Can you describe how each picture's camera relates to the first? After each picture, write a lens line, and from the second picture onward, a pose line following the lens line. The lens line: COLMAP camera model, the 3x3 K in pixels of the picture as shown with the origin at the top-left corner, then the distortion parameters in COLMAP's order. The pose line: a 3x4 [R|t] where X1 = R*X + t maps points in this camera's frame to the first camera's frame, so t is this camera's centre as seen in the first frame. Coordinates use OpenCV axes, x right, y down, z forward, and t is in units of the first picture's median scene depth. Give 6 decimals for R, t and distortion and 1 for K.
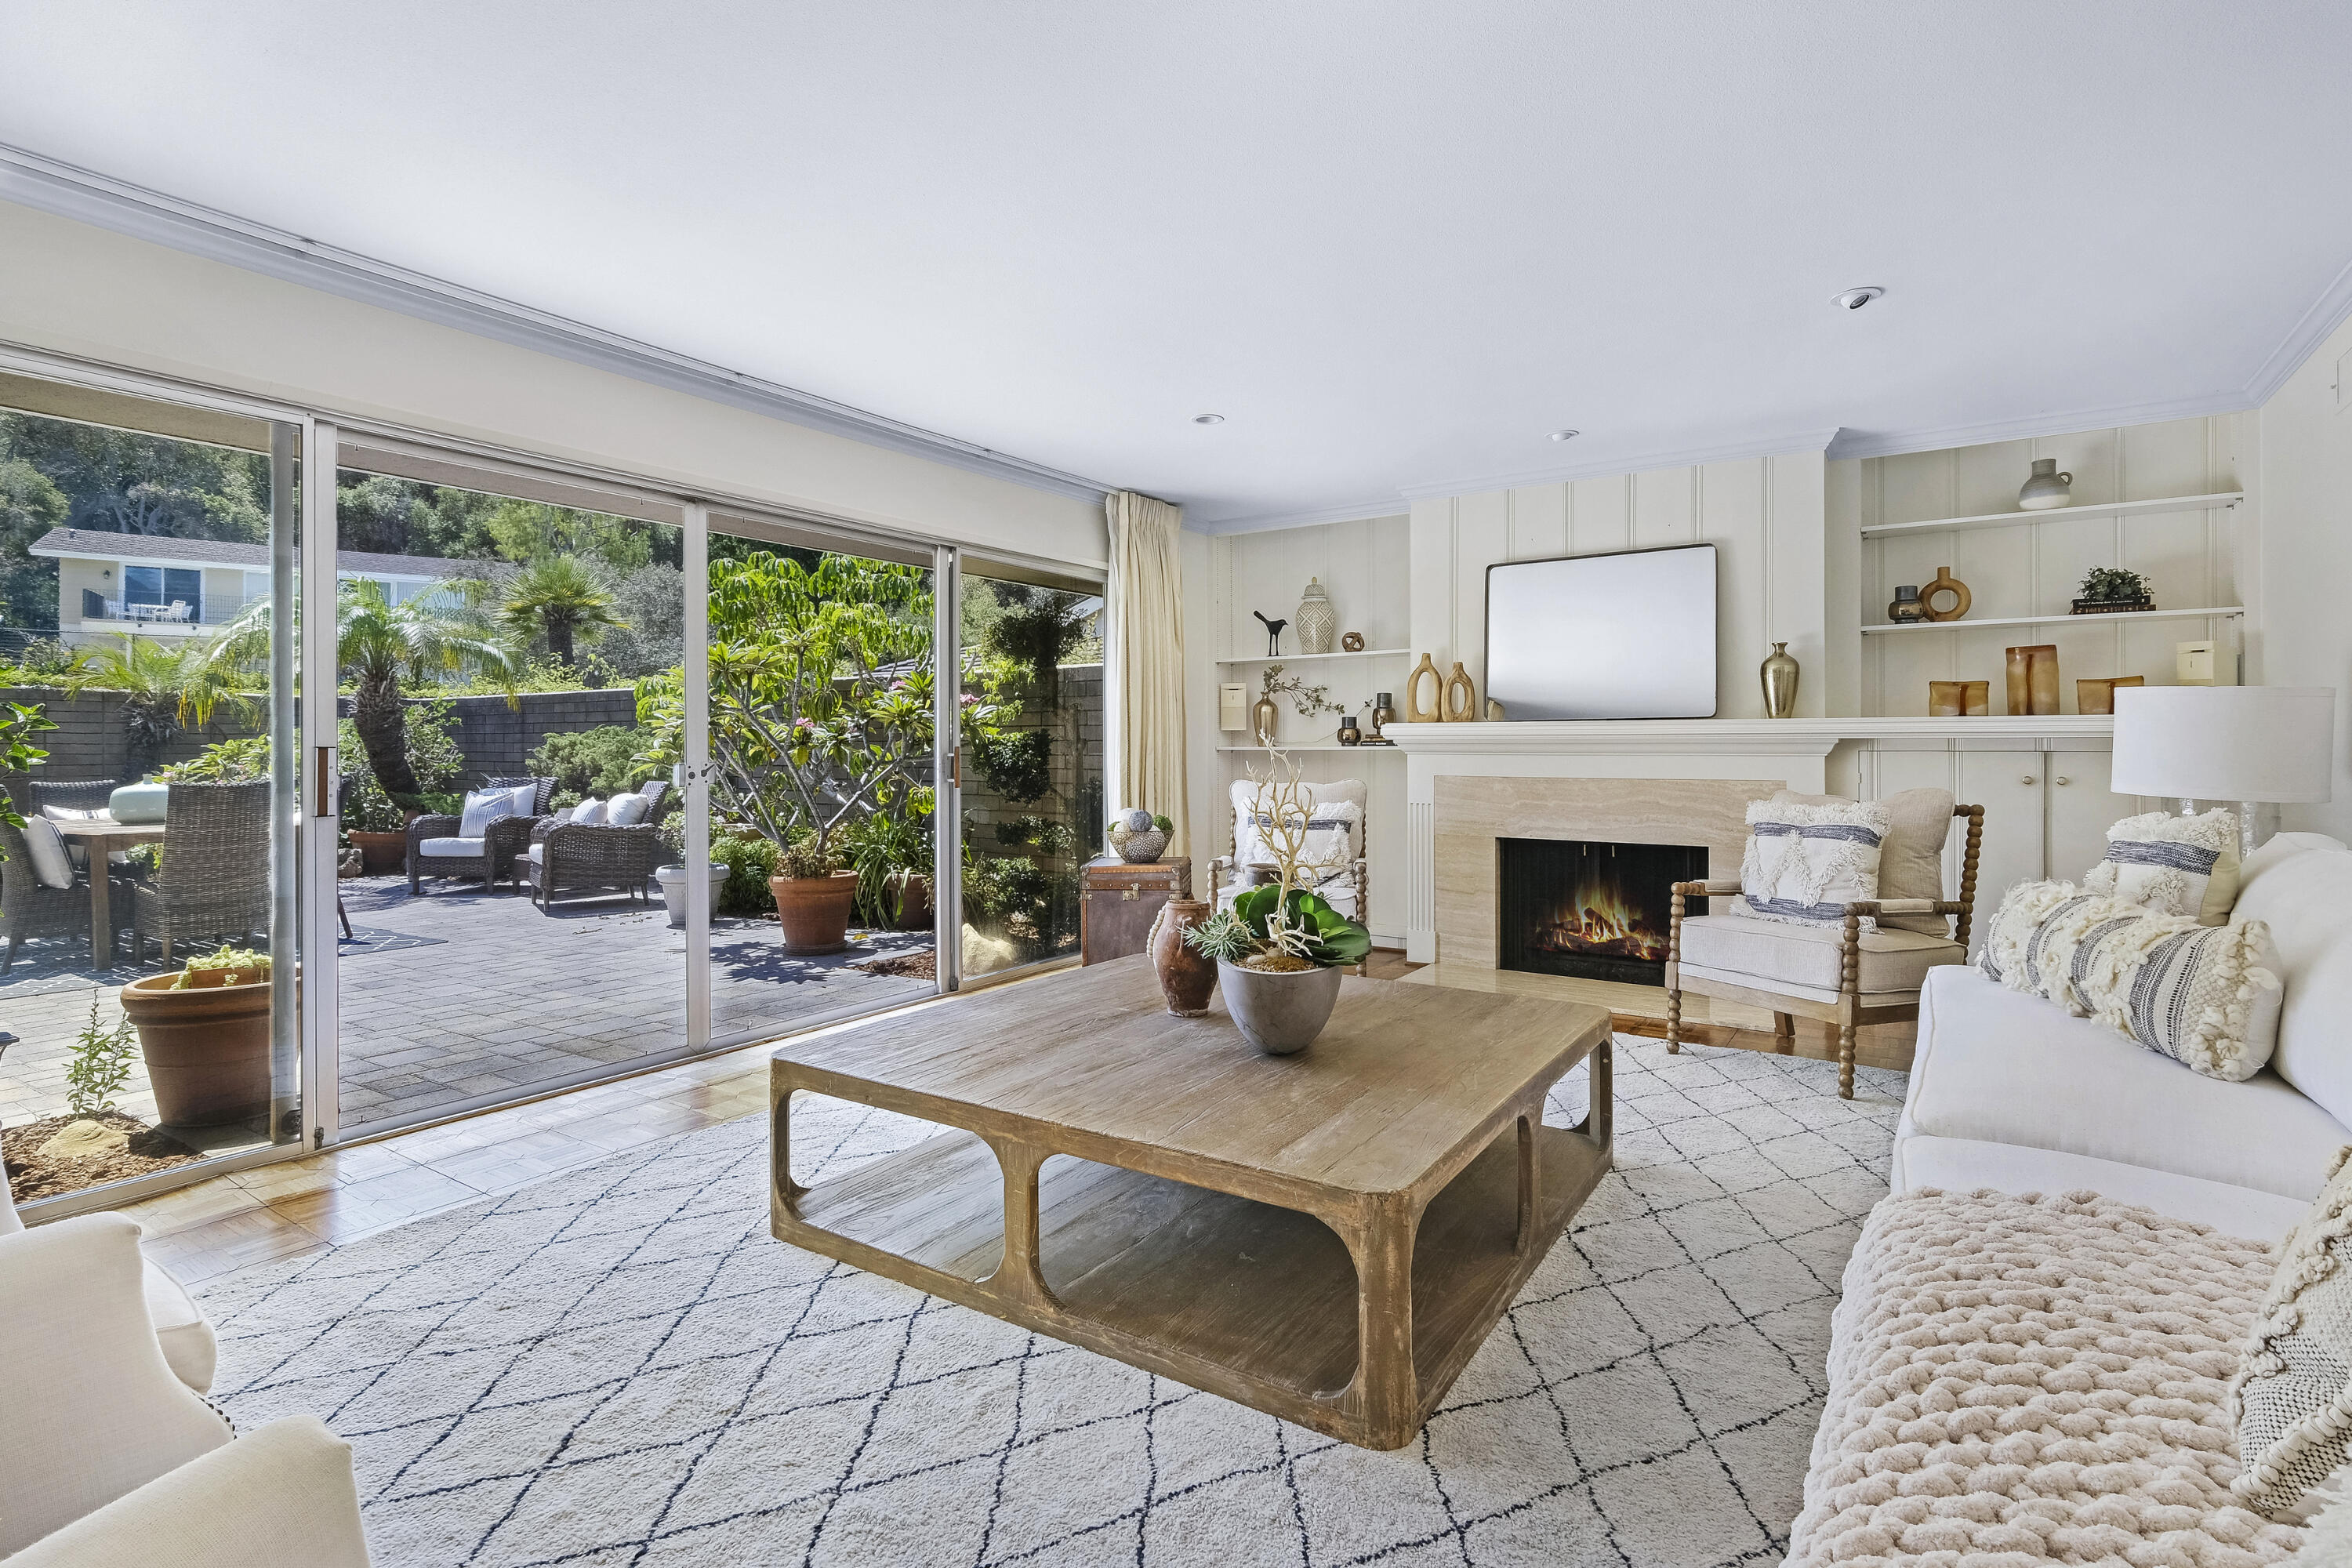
lens RADIAL K [[1116.6, 0, 1183.1], [0, 1116.6, 763.2], [0, 0, 1]] dist [-0.003348, -0.000197]
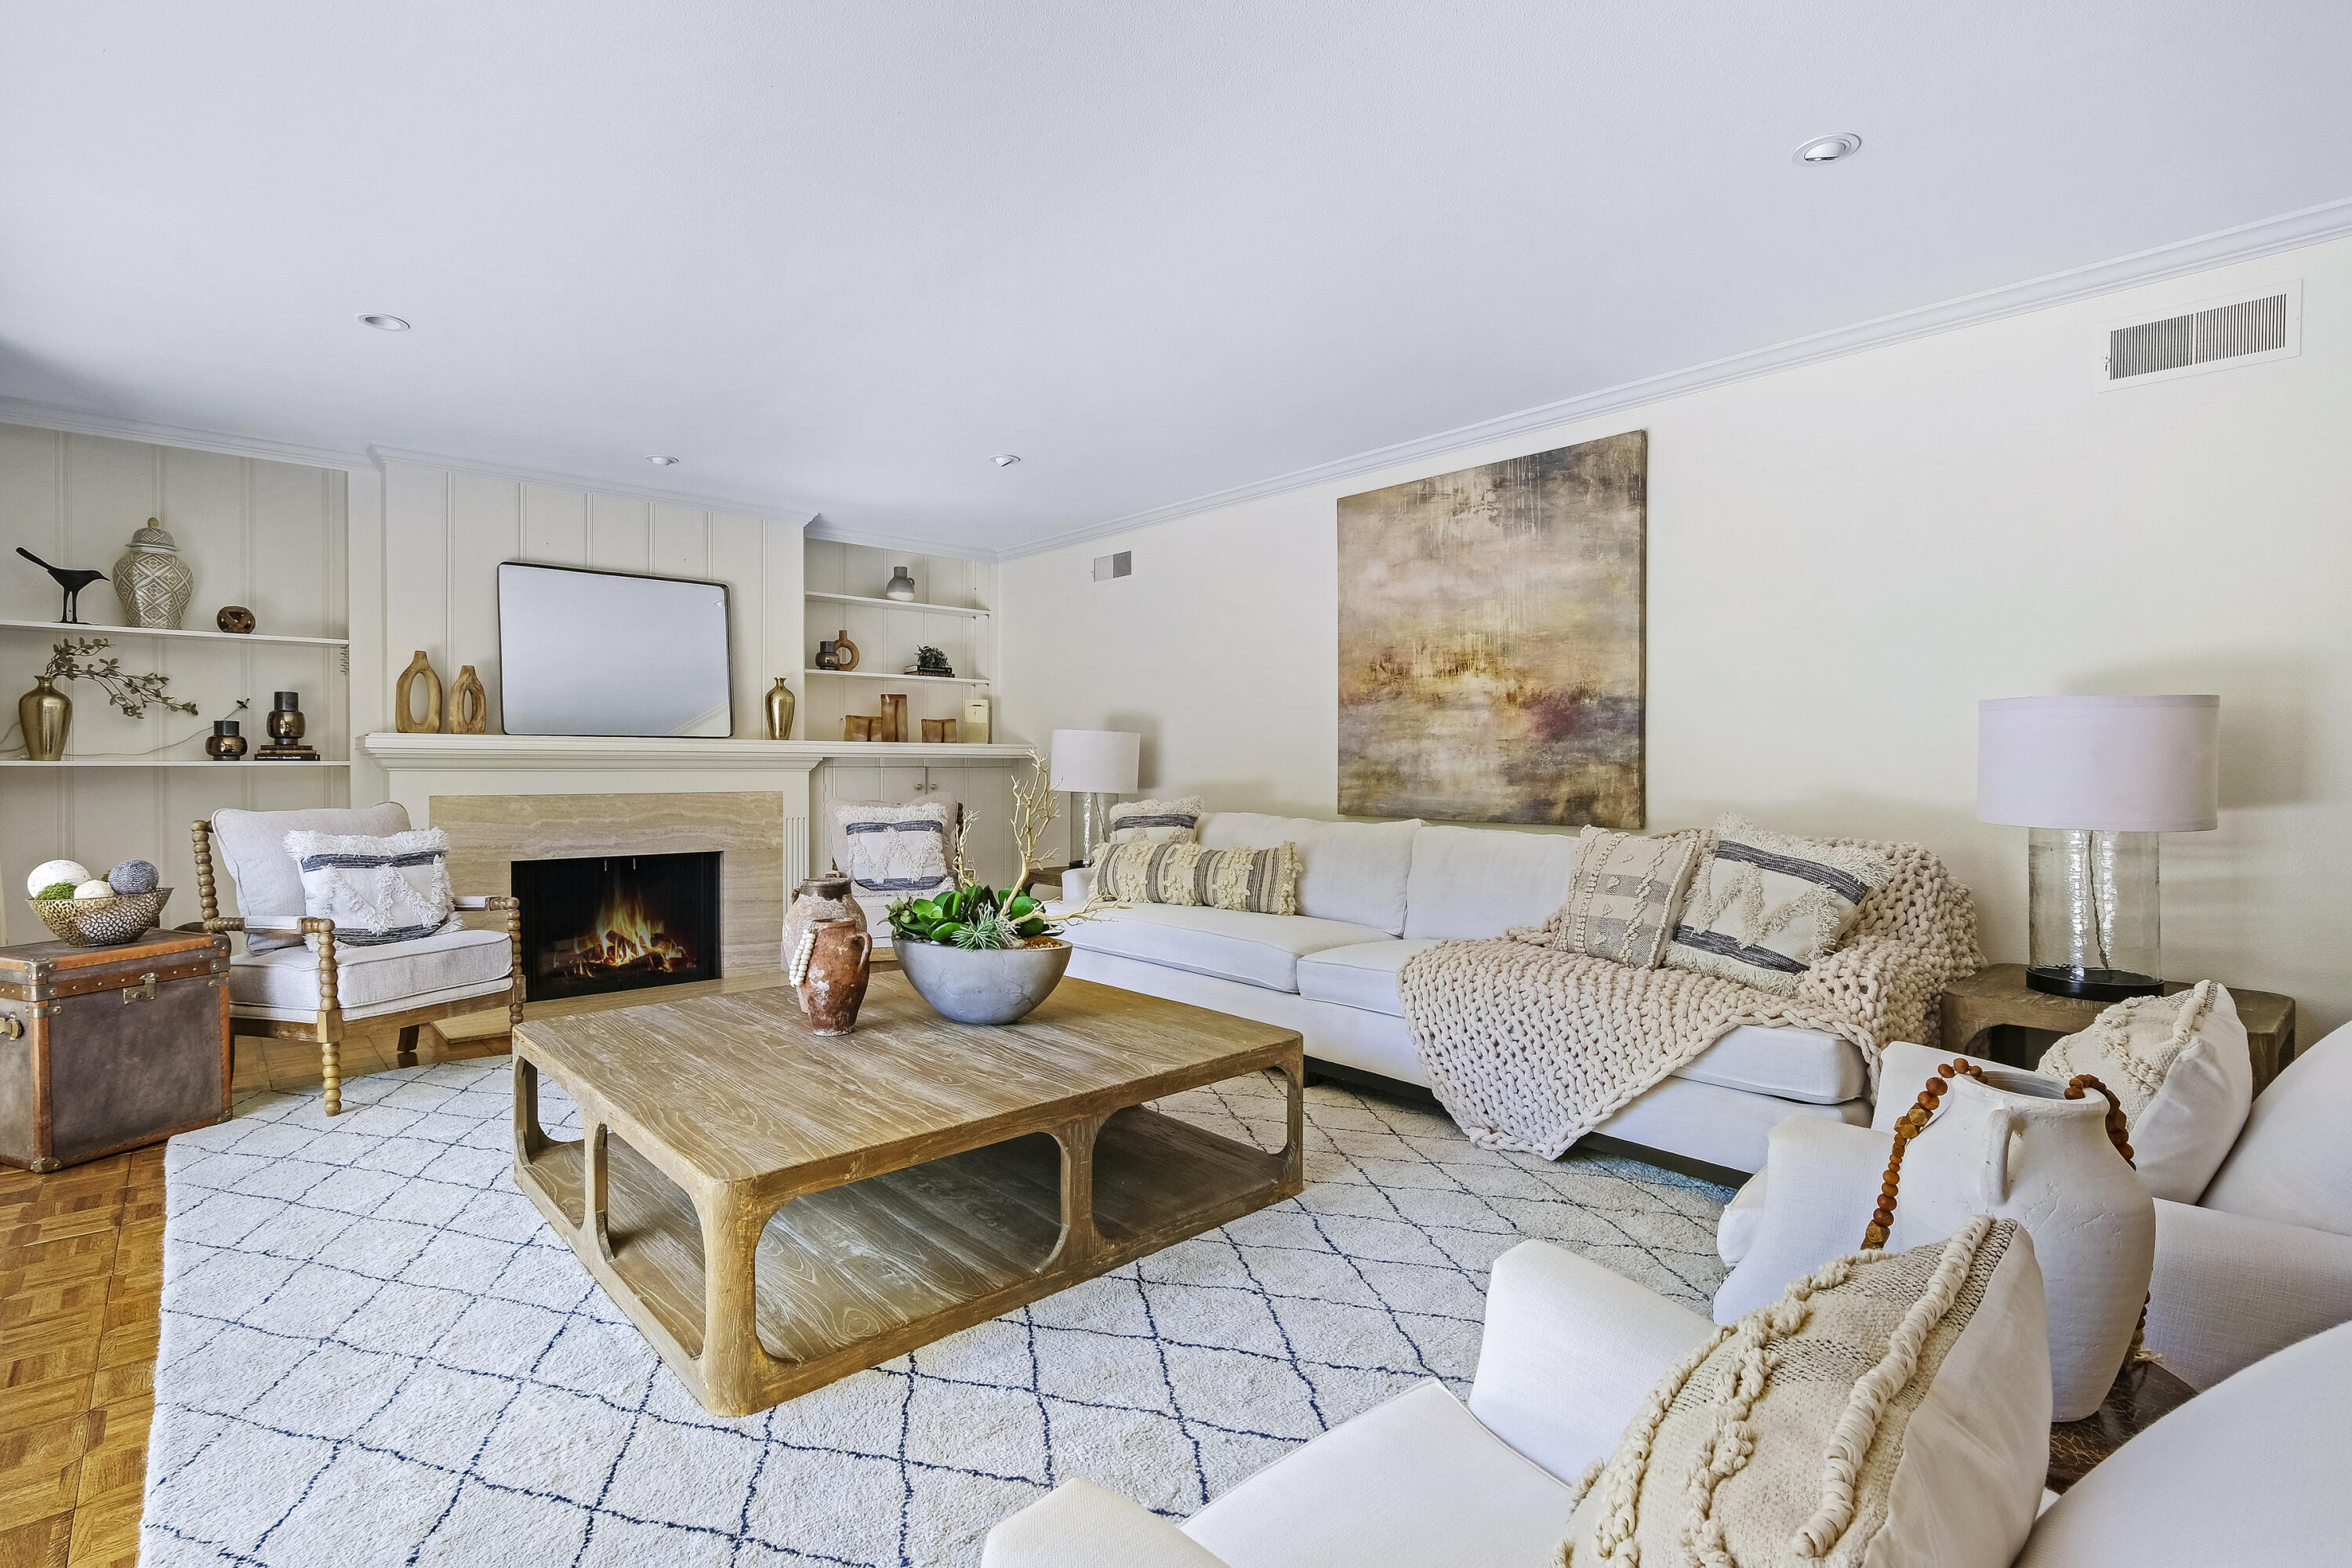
lens RADIAL K [[1111.6, 0, 1182.3], [0, 1111.6, 779.1], [0, 0, 1]] dist [-0.004987, -0.000363]
pose [[0.247389, -0.010161, 0.968863, -0.508027], [0.011586, 0.999905, 0.007528, -0.001632], [-0.968847, 0.009363, 0.247483, 0.267537]]
